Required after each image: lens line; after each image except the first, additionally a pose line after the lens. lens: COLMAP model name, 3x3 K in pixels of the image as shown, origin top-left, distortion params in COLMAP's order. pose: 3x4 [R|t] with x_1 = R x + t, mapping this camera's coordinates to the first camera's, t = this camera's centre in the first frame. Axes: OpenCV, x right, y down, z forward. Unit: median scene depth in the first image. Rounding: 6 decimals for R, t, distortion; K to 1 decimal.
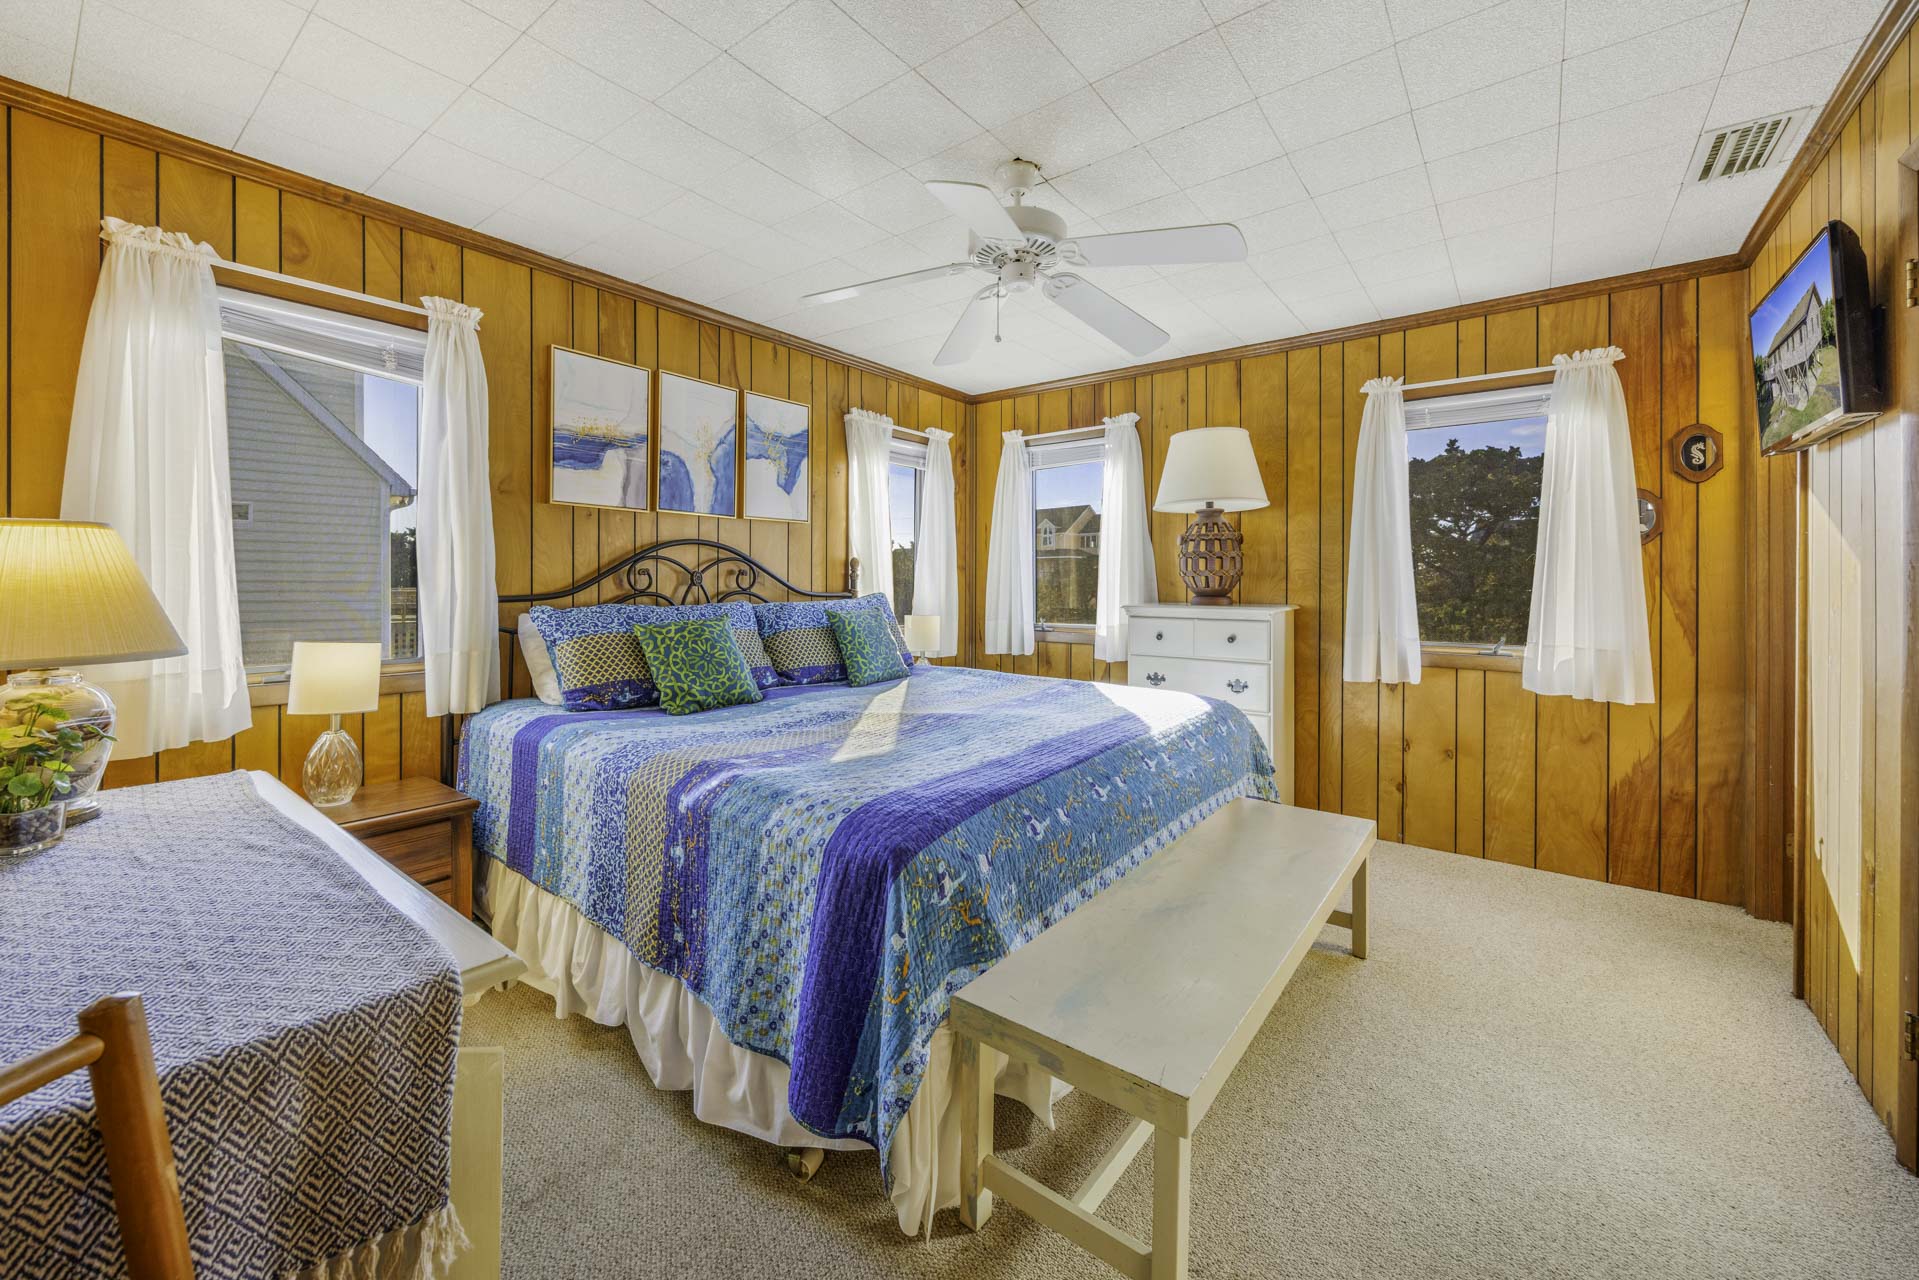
lens RADIAL K [[748.9, 0, 953.3], [0, 748.9, 581.1], [0, 0, 1]] dist [-0.005447, 0.000114]
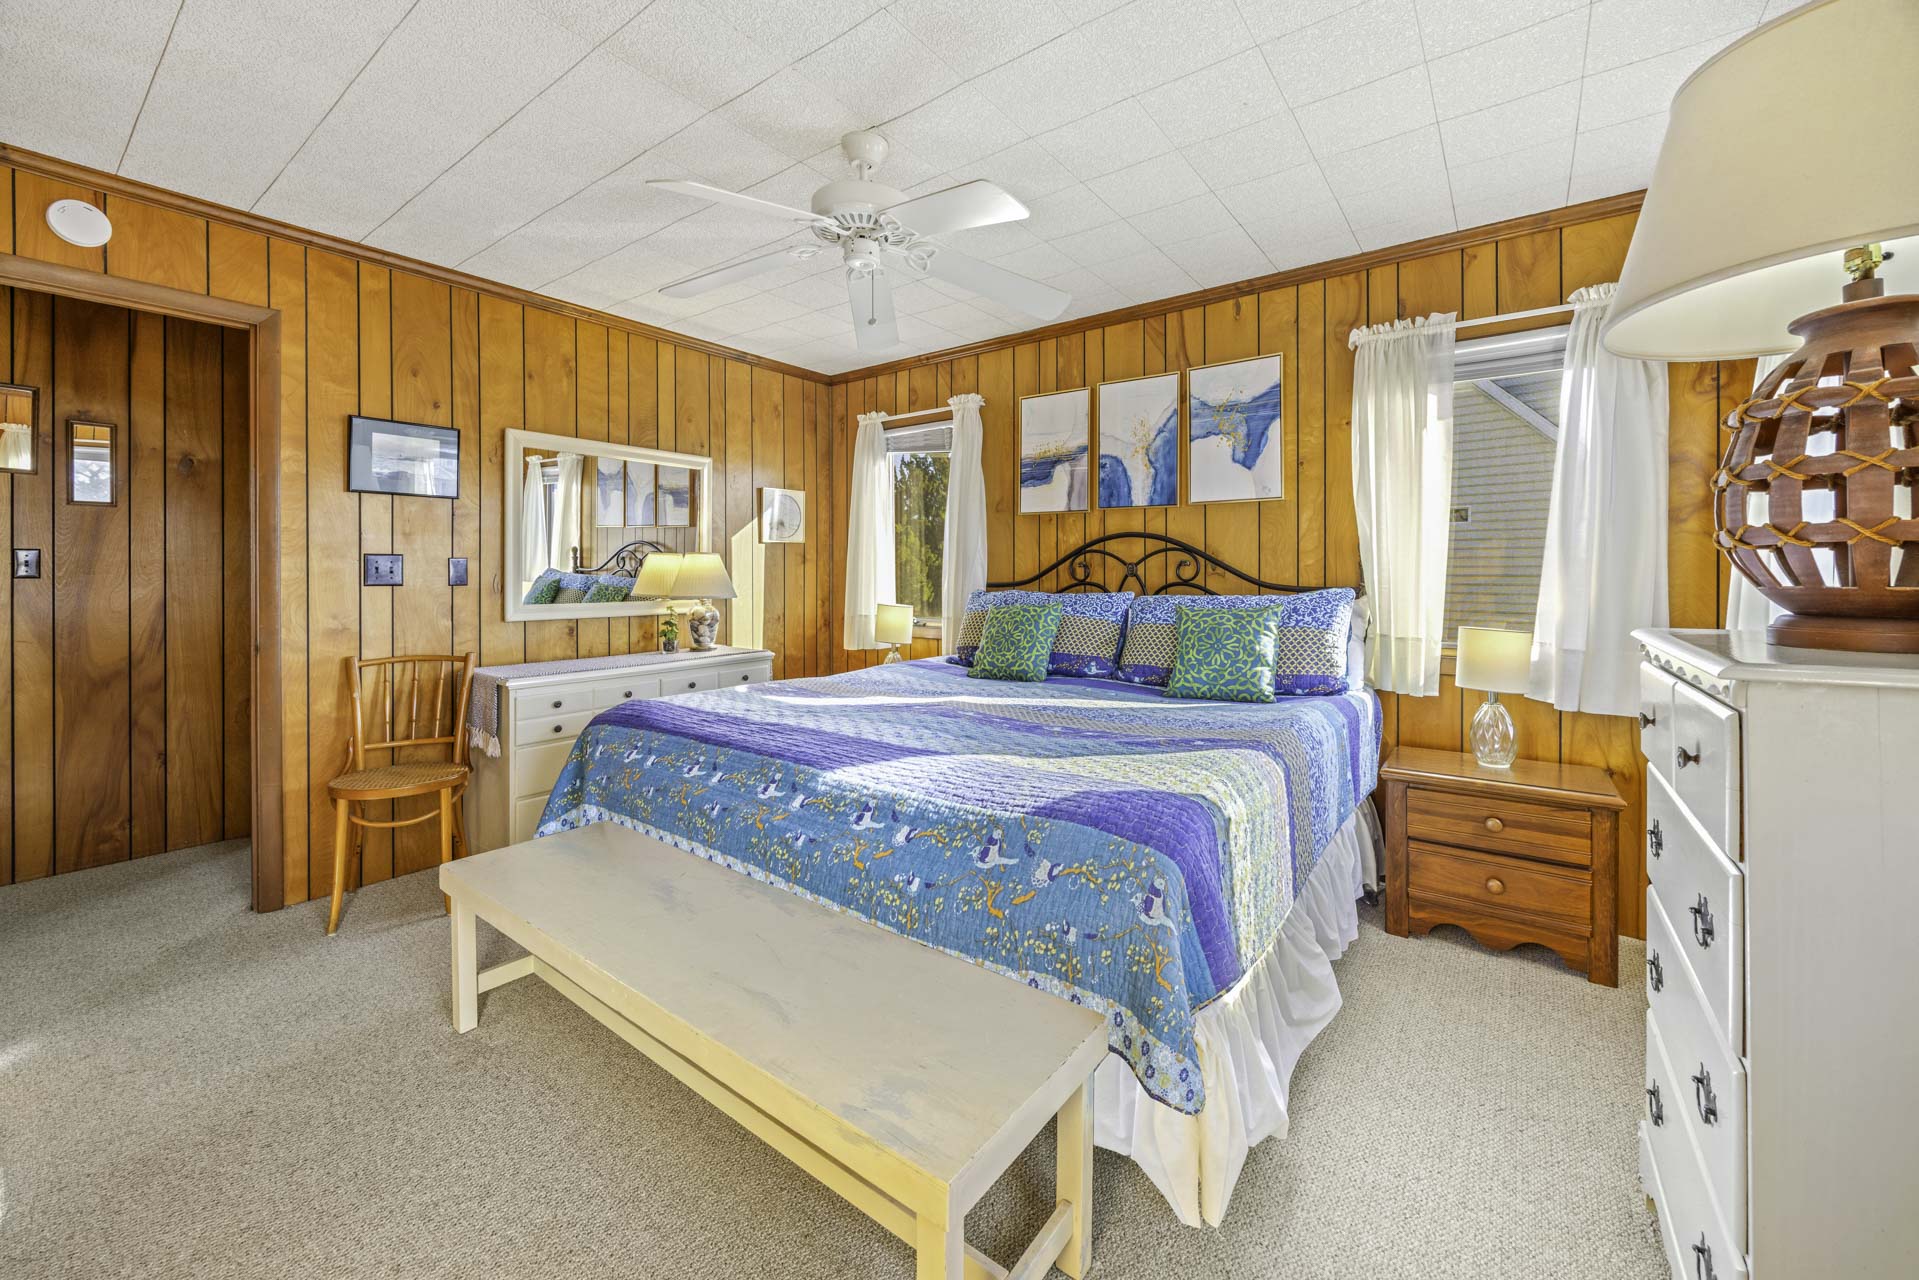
lens RADIAL K [[748.9, 0, 953.3], [0, 748.9, 581.1], [0, 0, 1]] dist [-0.005447, 0.000114]
pose [[0.013755, 0.007014, -0.999881, 0.712165], [0.000084, 0.999975, 0.007016, 0.005428], [0.999905, -0.000180, 0.013754, 0.748638]]
